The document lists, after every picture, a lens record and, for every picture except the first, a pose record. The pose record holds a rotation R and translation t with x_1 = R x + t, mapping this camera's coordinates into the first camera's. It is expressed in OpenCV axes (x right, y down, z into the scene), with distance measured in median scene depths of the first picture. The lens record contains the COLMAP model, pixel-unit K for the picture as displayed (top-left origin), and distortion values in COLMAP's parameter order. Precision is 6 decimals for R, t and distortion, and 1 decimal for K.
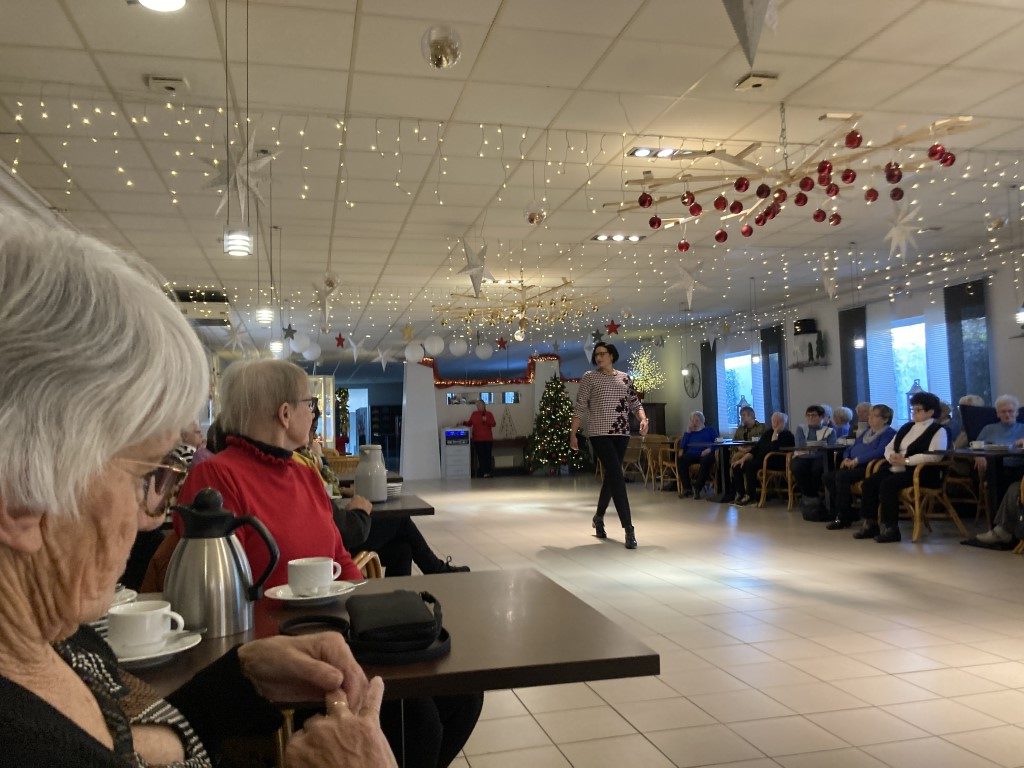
lens RADIAL K [[842.6, 0, 512.0], [0, 842.6, 384.0], [0, 0, 1]] dist [0.009979, -0.000770]
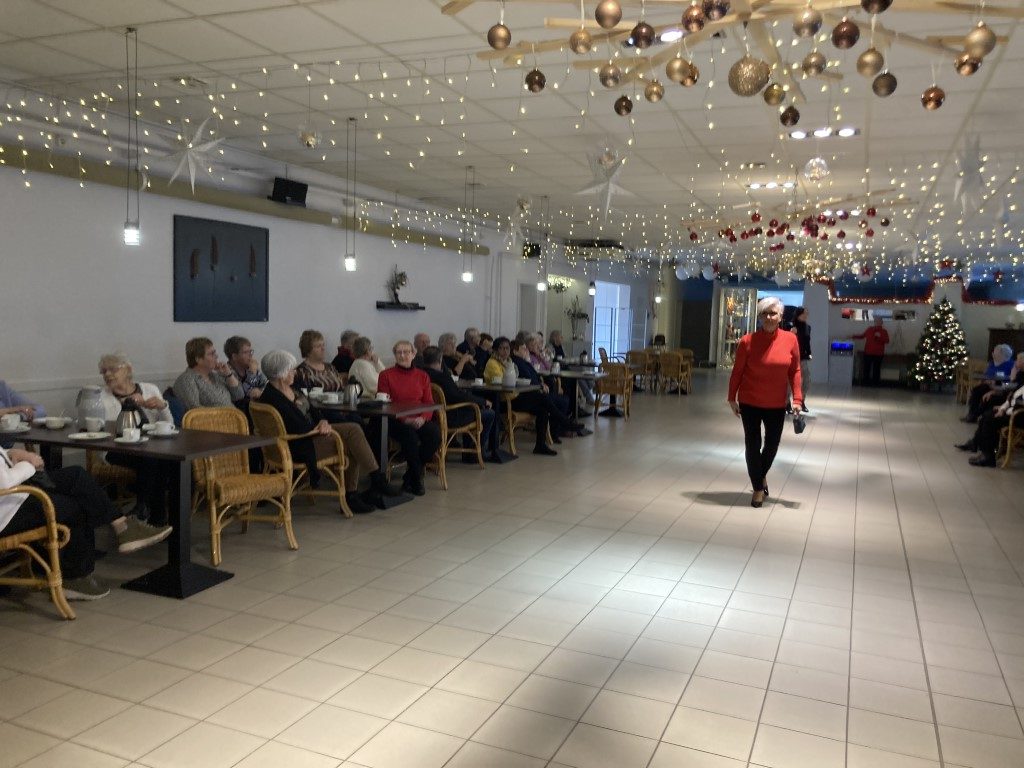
lens RADIAL K [[842.6, 0, 512.0], [0, 842.6, 384.0], [0, 0, 1]] dist [0.009979, -0.000770]
pose [[0.804887, 0.107515, -0.583607, 0.247108], [-0.027663, 0.989179, 0.144079, -0.042316], [0.592782, -0.099823, 0.799152, -0.183049]]
